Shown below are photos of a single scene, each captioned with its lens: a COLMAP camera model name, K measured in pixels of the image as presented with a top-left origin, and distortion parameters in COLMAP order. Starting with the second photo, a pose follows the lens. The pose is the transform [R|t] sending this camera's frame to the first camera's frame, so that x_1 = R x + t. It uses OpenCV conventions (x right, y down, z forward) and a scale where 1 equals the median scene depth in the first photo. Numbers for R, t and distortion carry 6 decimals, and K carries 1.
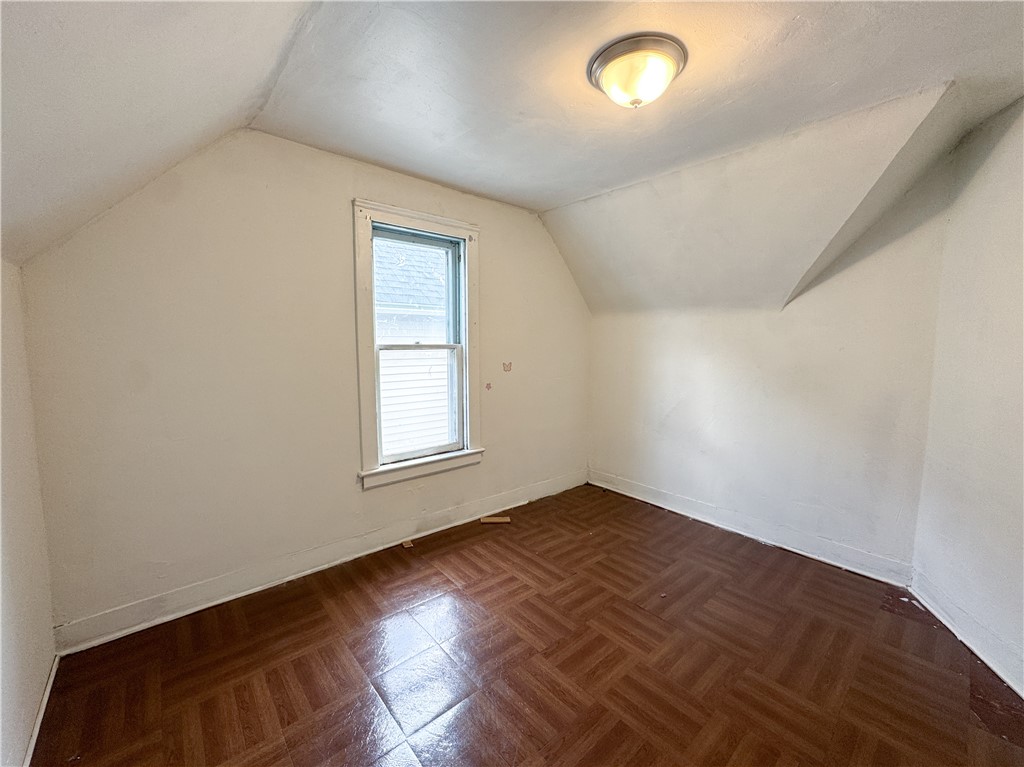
lens RADIAL K [[419.4, 0, 510.1], [0, 419.4, 383.7], [0, 0, 1]] dist [-0.046162, 0.022519]
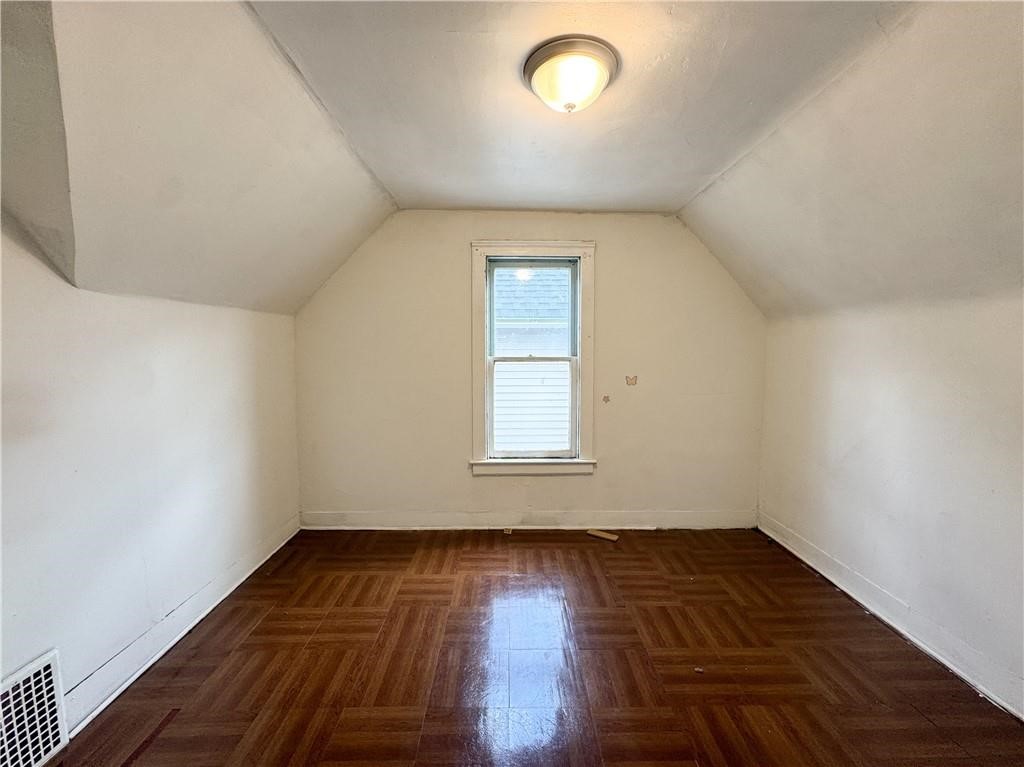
lens RADIAL K [[419.4, 0, 510.1], [0, 419.4, 383.7], [0, 0, 1]] dist [-0.046162, 0.022519]
pose [[0.765754, 0.042783, -0.641709, 0.455144], [-0.059064, 0.998246, -0.003928, -0.014415], [0.640415, 0.040910, 0.766938, 0.100904]]
